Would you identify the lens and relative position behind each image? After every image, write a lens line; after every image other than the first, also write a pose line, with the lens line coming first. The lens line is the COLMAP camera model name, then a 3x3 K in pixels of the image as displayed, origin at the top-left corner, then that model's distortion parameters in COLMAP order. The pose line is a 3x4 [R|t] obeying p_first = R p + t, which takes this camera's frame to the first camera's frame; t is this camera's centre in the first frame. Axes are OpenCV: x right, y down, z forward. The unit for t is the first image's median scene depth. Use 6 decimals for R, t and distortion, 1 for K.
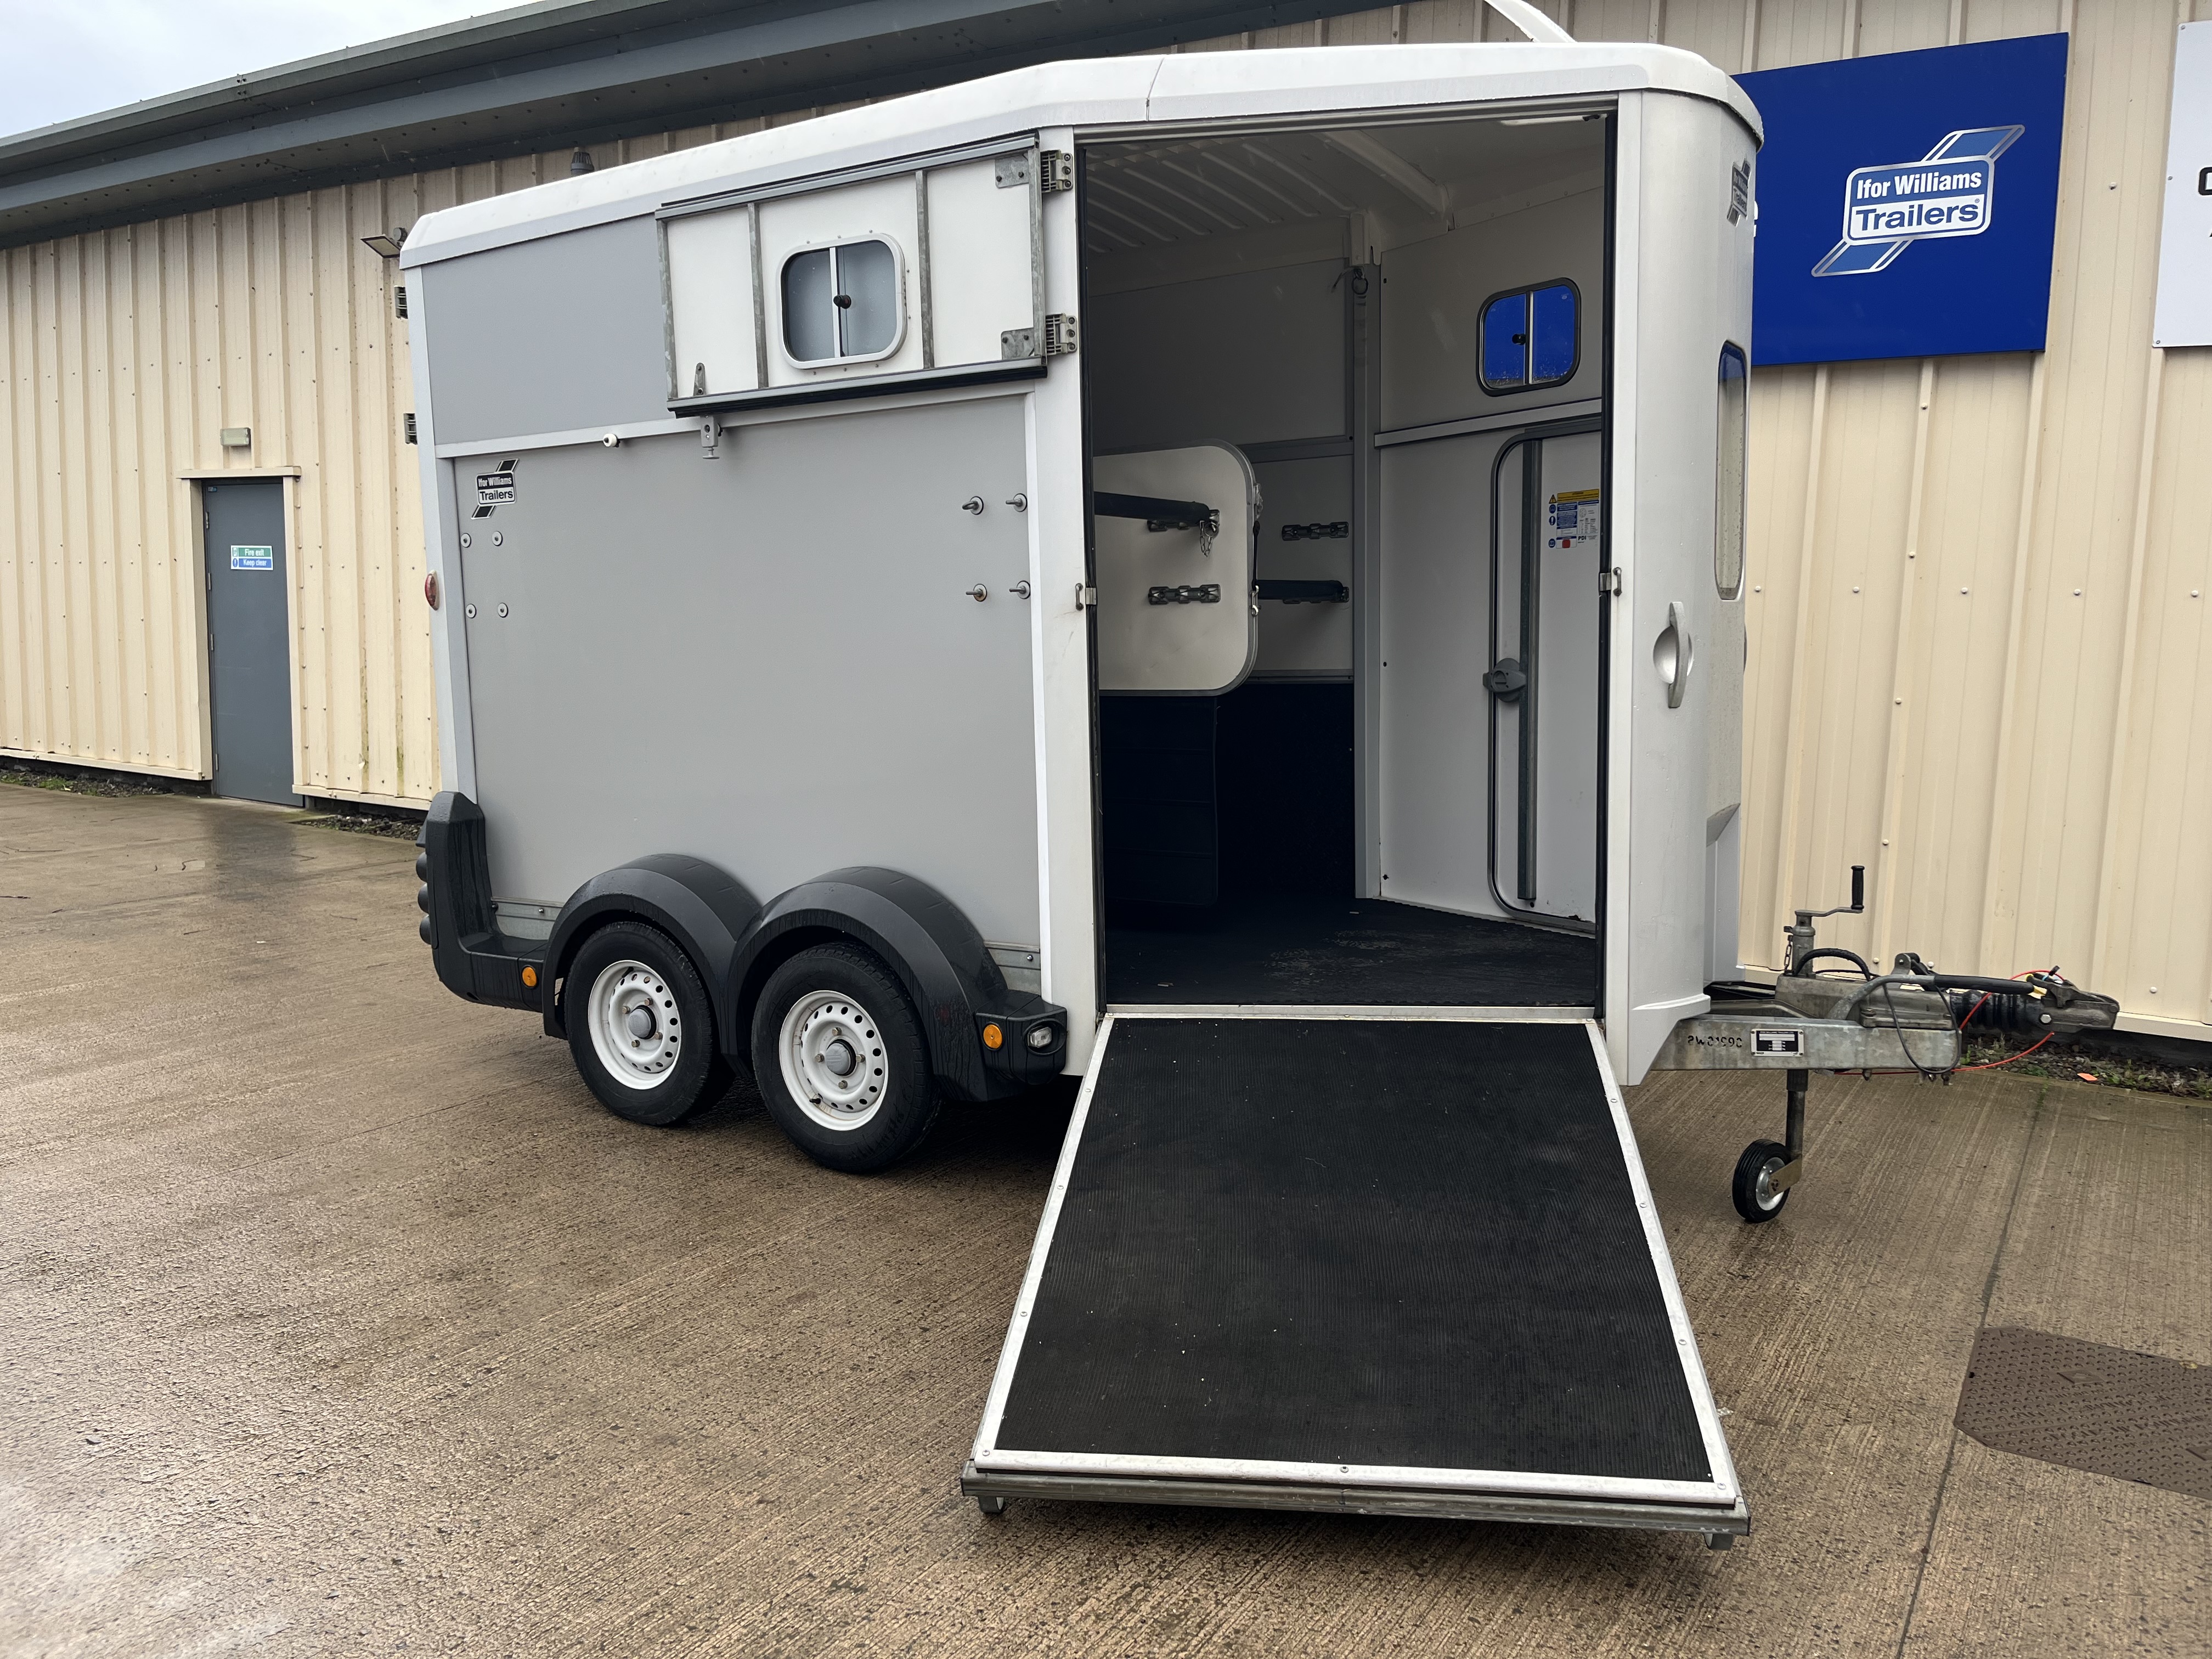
lens RADIAL K [[1690.5, 0, 1111.2], [0, 1690.5, 828.3], [0, 0, 1]] dist [0.027750, -0.036228]
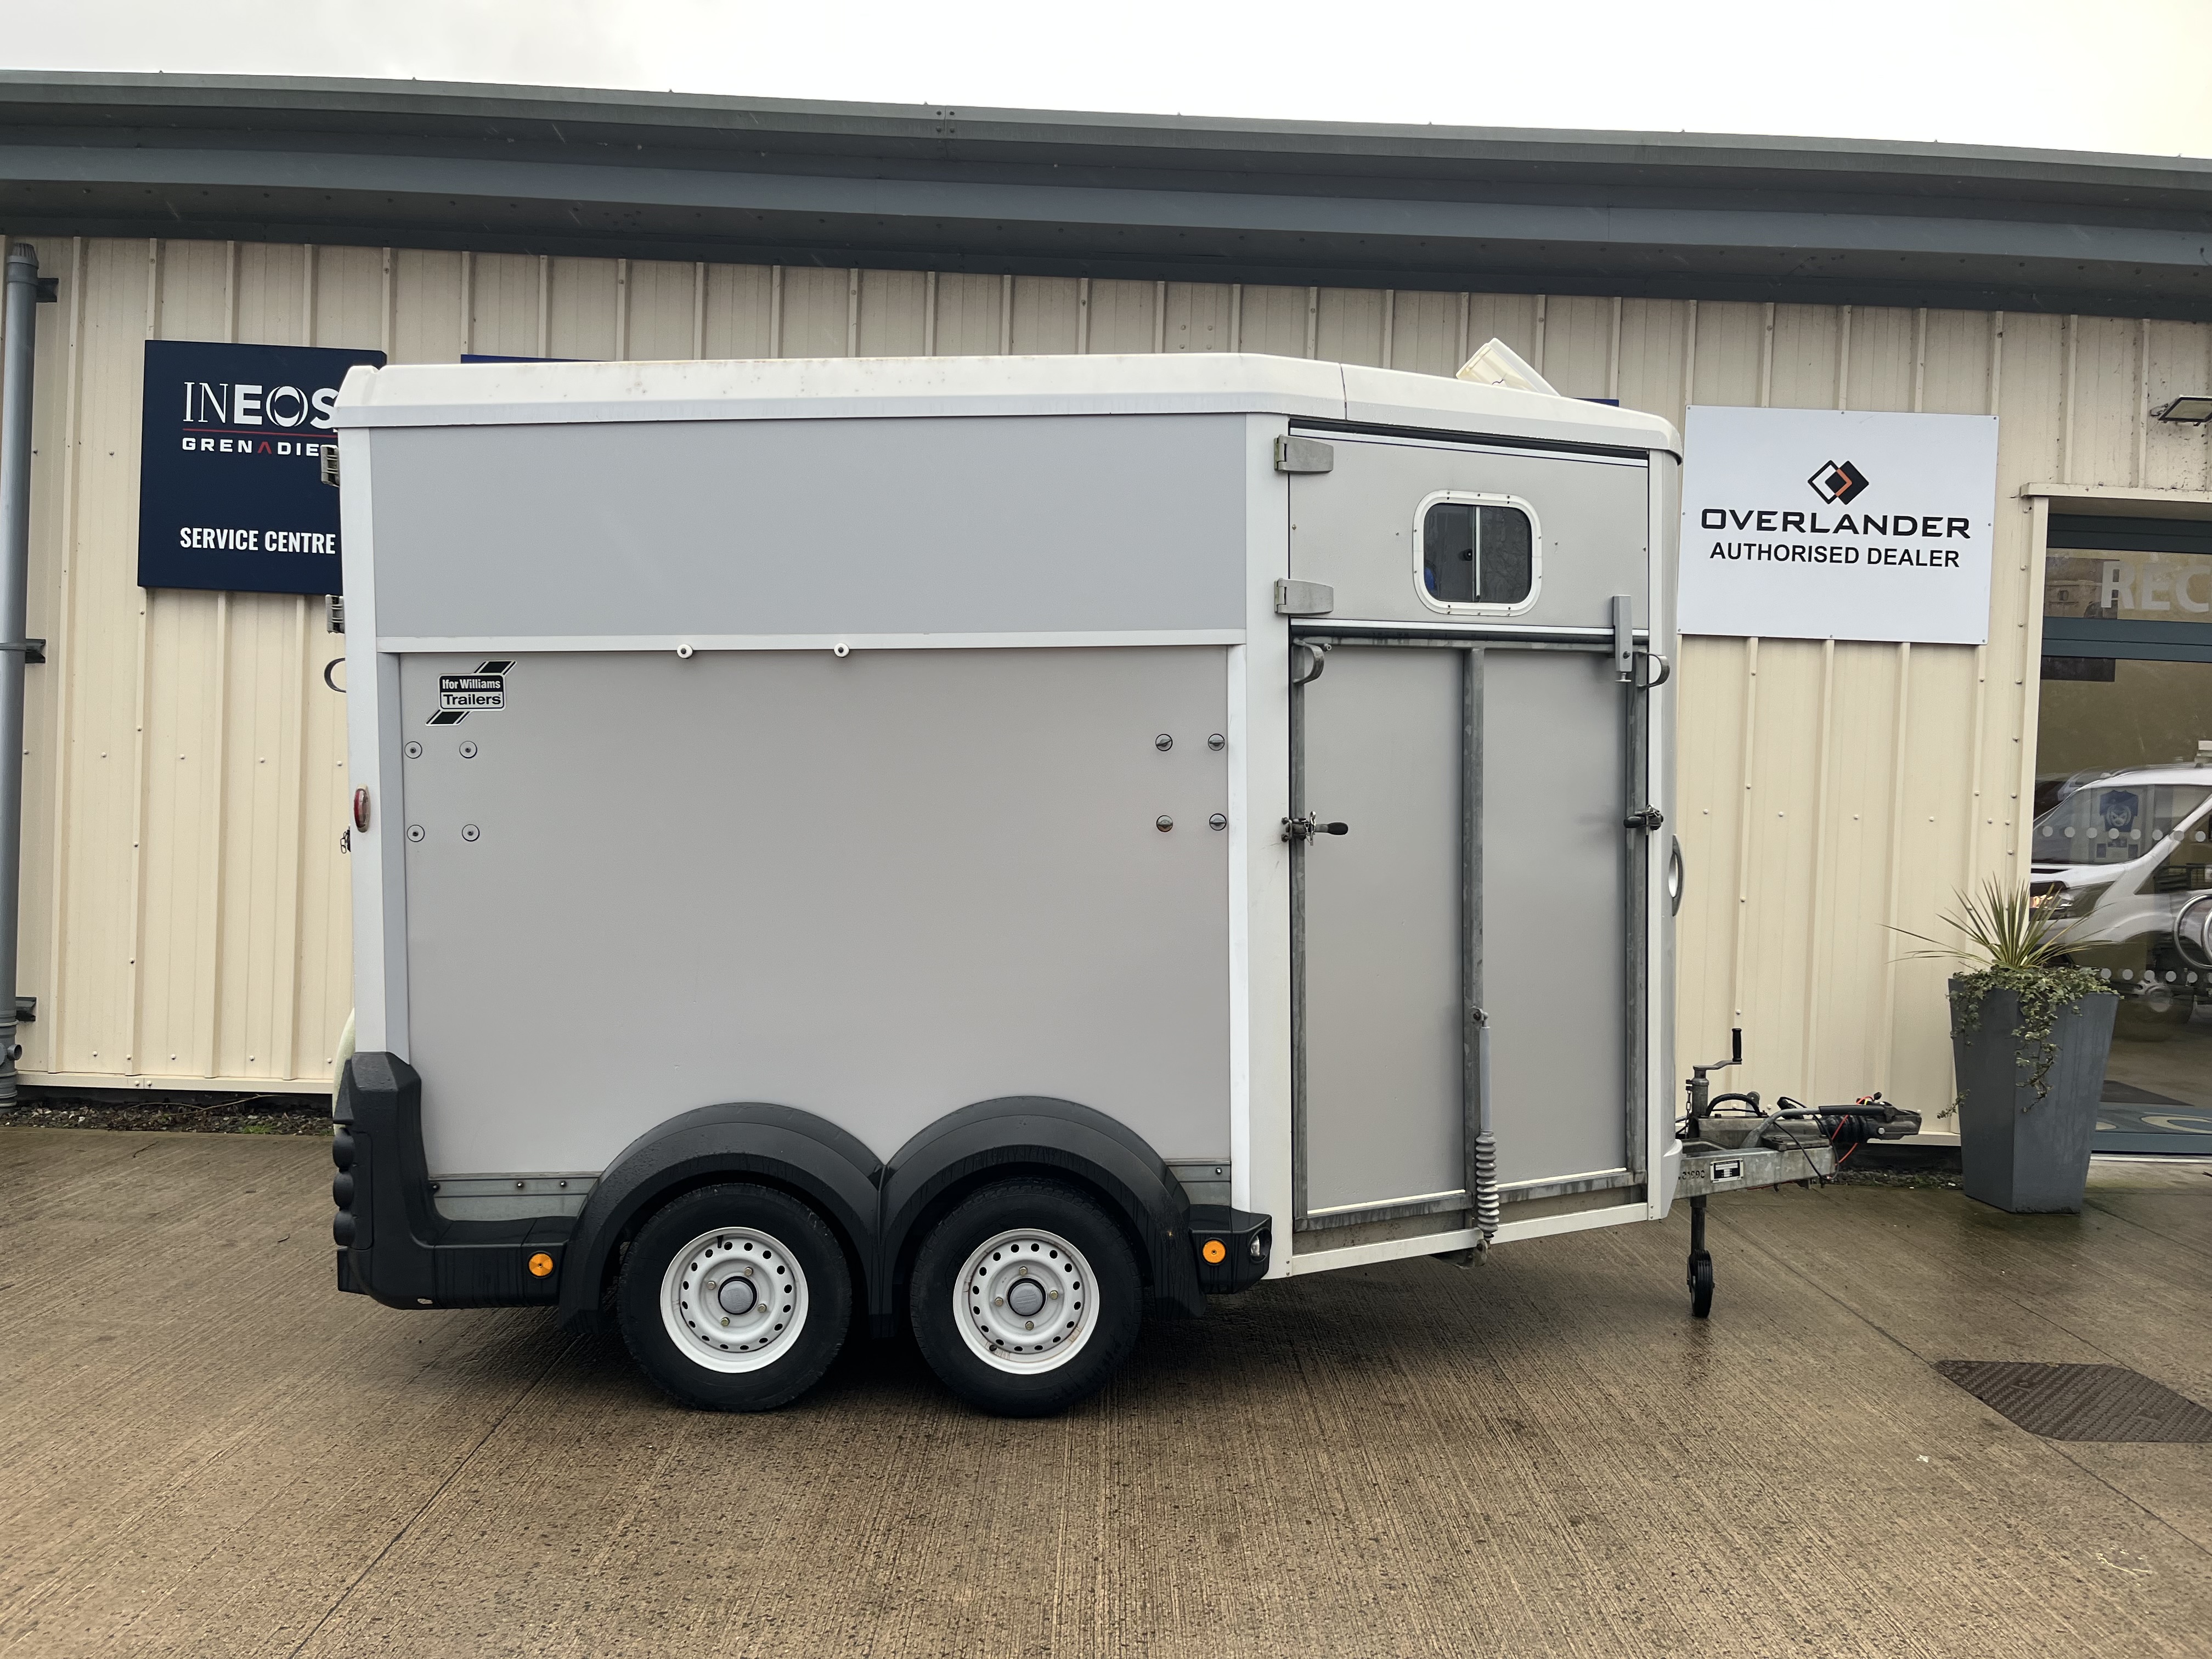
lens RADIAL K [[1690.5, 0, 1121.1], [0, 1690.5, 827.6], [0, 0, 1]] dist [0.027750, -0.036228]
pose [[0.844842, -0.004916, 0.534993, -0.637523], [0.057251, 0.995047, -0.081265, -0.050999], [-0.531943, 0.099285, 0.840939, 0.129270]]
